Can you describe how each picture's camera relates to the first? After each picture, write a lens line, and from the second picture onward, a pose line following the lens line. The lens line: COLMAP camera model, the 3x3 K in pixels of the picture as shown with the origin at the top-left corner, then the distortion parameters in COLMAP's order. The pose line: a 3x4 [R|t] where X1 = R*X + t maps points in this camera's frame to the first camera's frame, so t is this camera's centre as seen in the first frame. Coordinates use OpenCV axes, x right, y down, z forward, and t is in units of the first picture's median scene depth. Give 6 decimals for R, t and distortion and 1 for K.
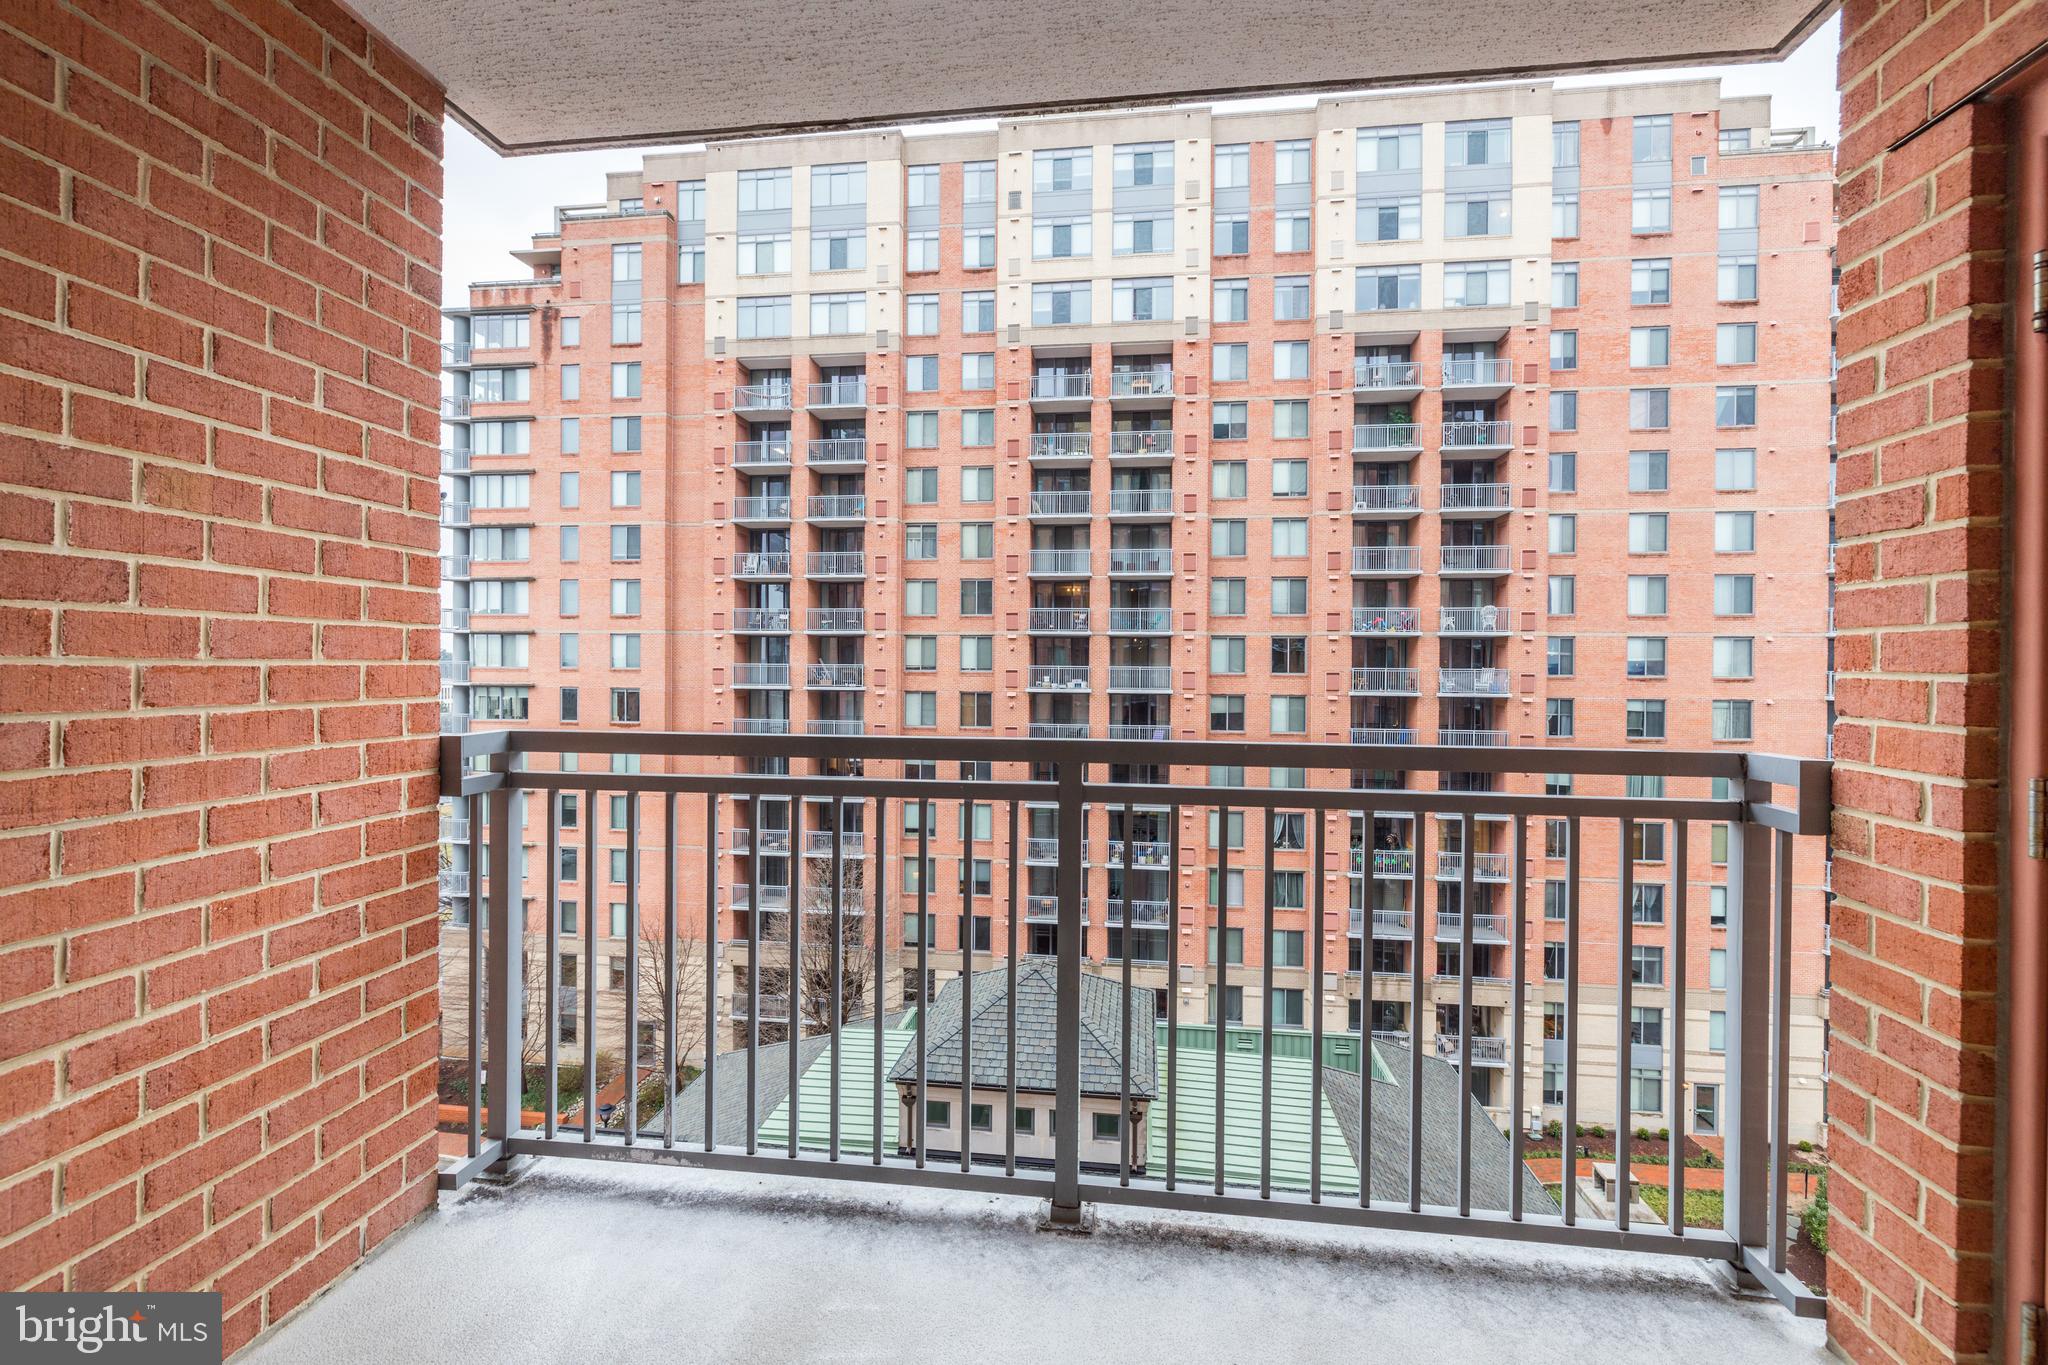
lens RADIAL K [[883.0, 0, 1009.8], [0, 883.0, 671.3], [0, 0, 1]] dist [-0.035507, 0.011617]
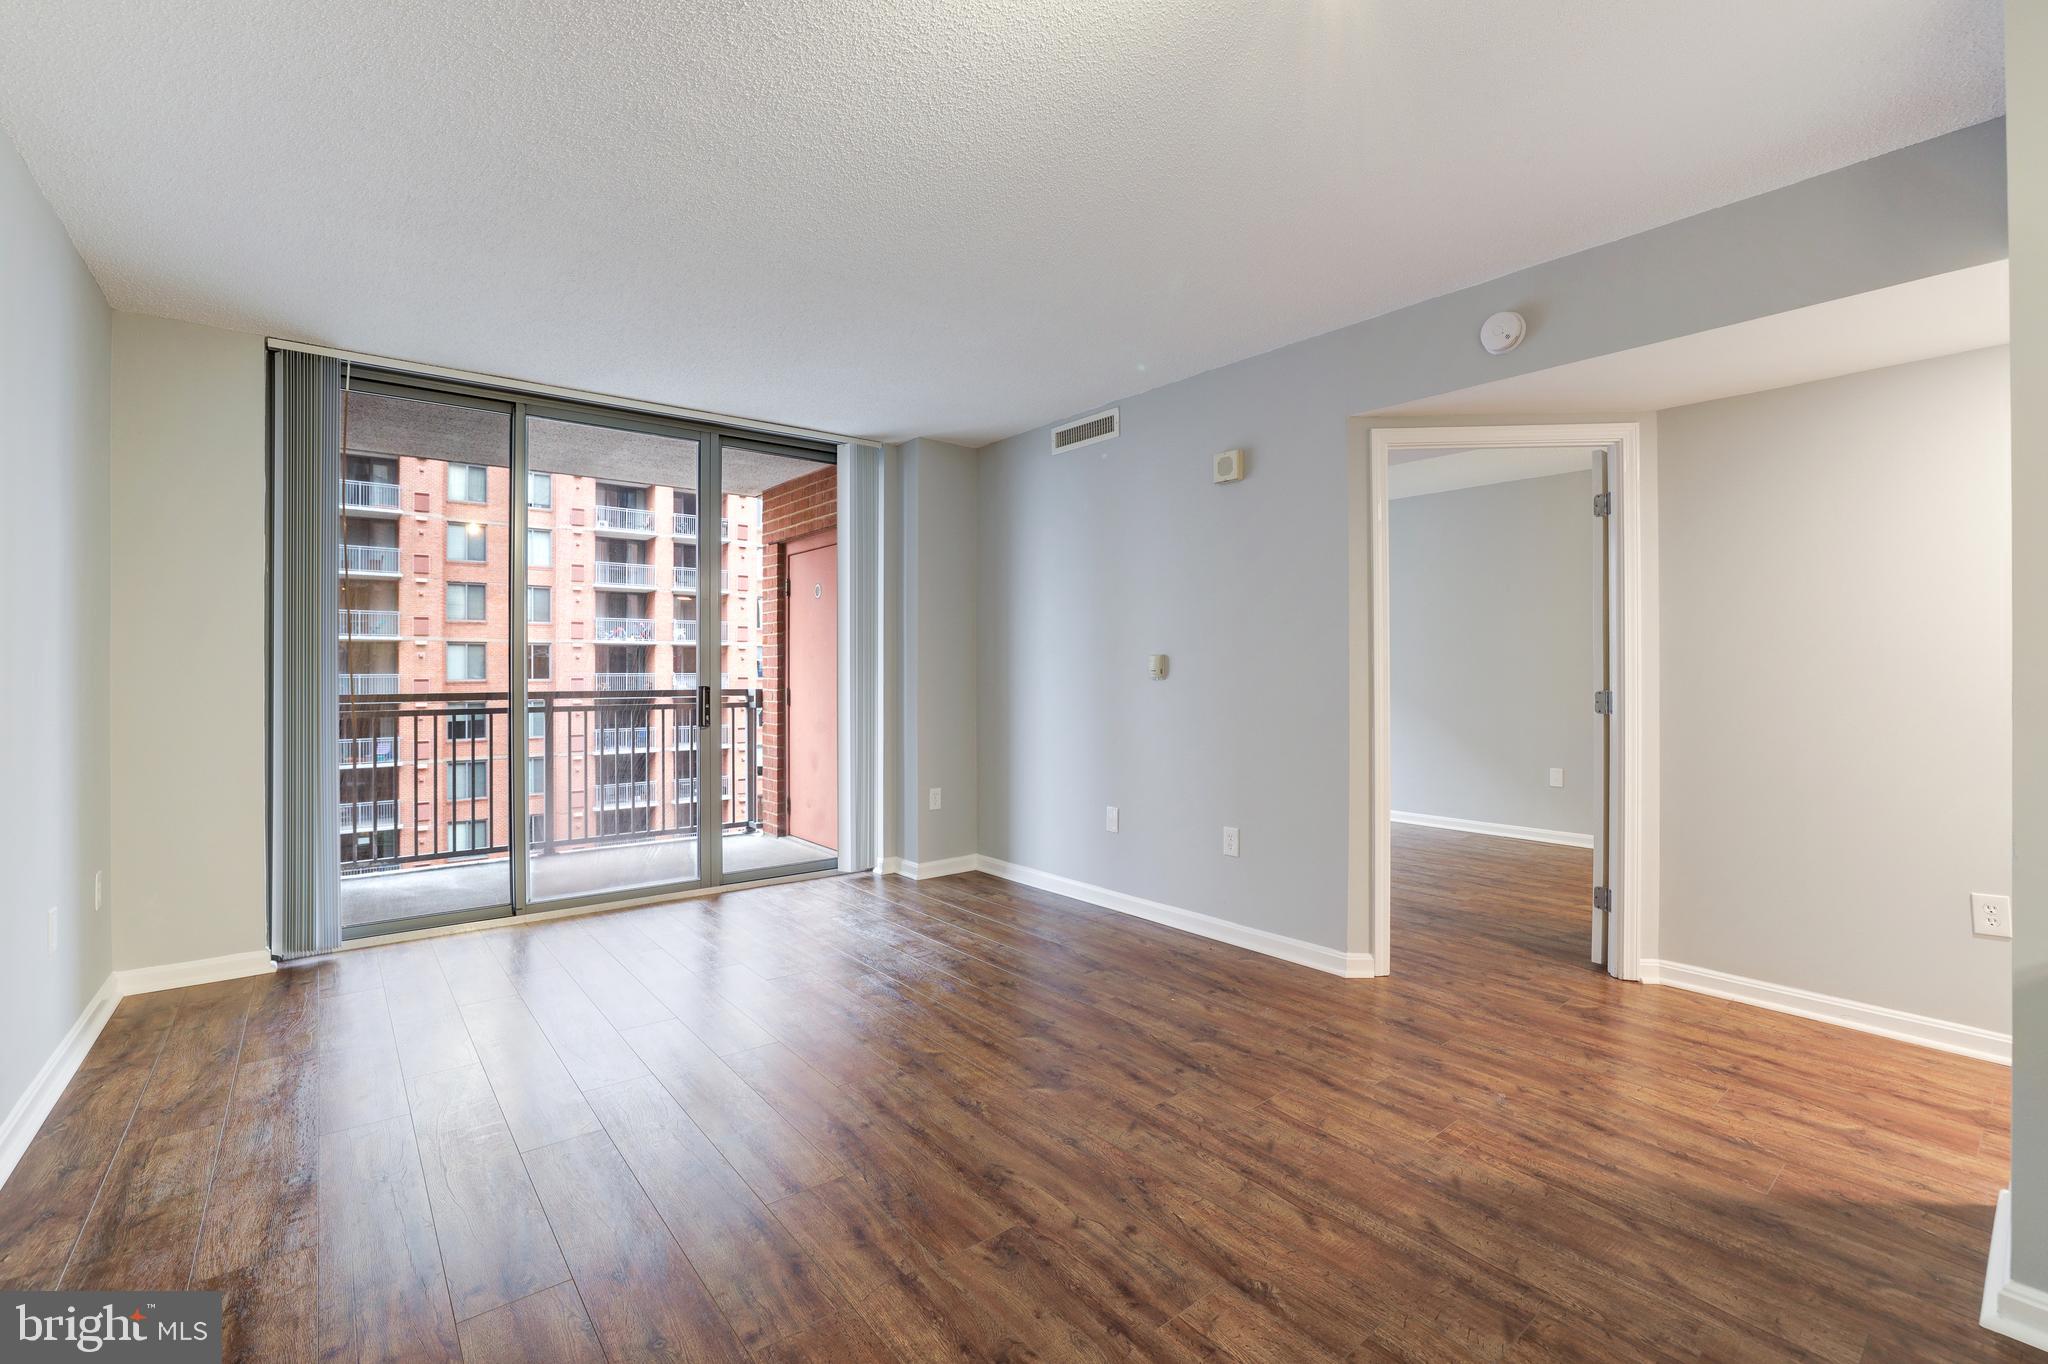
lens RADIAL K [[883.0, 0, 1005.4], [0, 883.0, 670.1], [0, 0, 1]] dist [-0.035507, 0.011617]
pose [[0.684850, -0.007166, 0.728649, -0.051208], [0.013187, 0.999910, -0.002561, 0.001746], [-0.728565, 0.011363, 0.684883, -0.107169]]
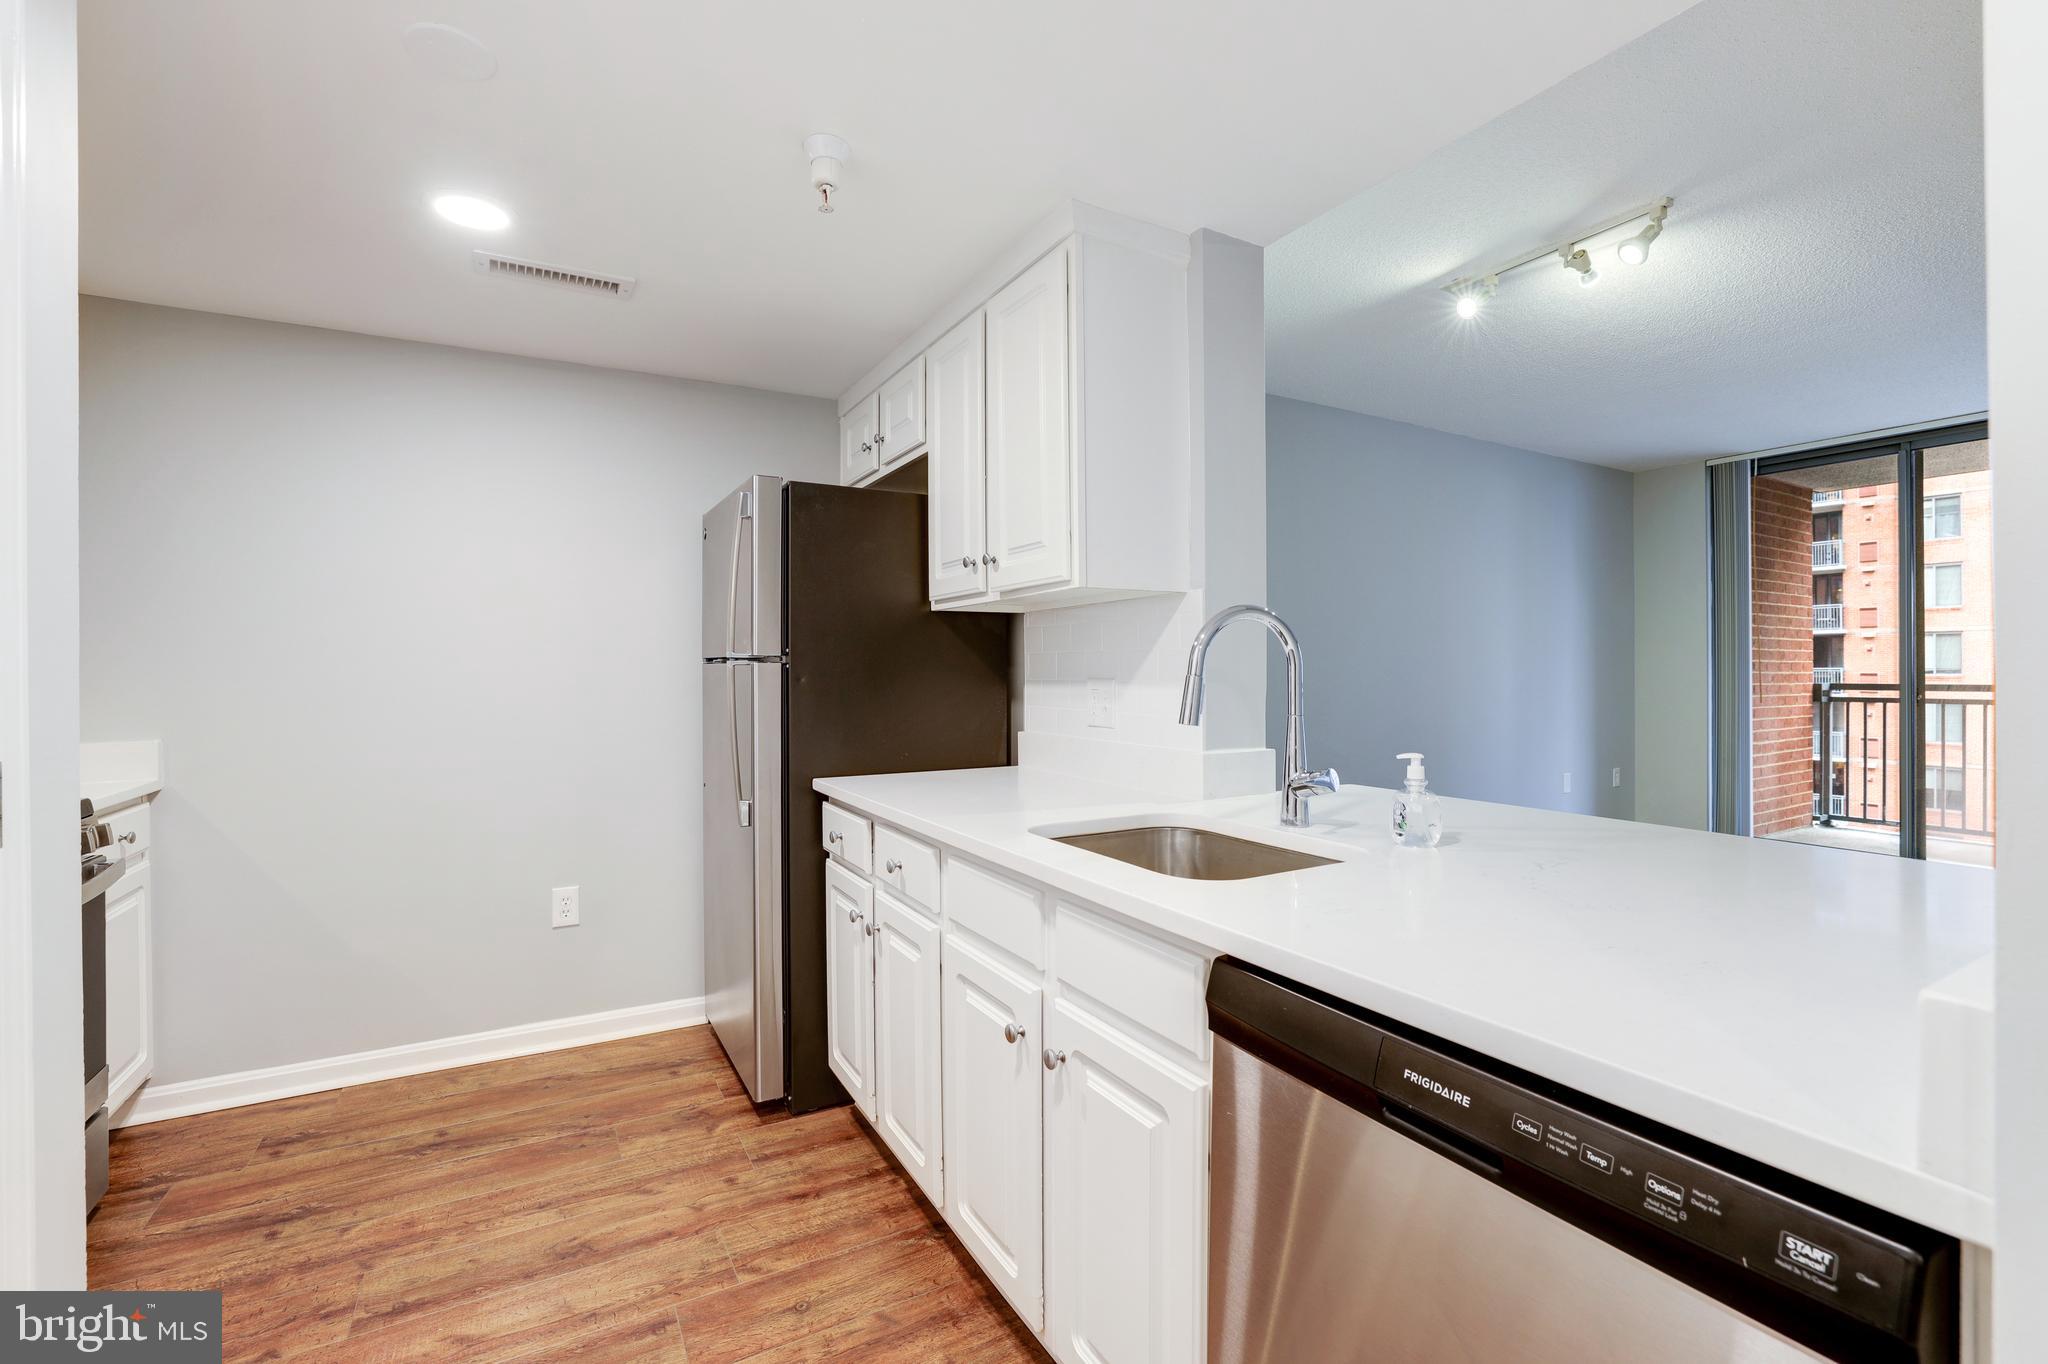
lens RADIAL K [[883.0, 0, 1030.5], [0, 883.0, 675.3], [0, 0, 1]] dist [-0.035507, 0.011617]
pose [[0.621772, -0.008676, -0.783150, 0.003321], [0.004322, 0.999961, -0.007647, 0.002686], [0.783186, 0.001369, 0.621786, -0.168327]]
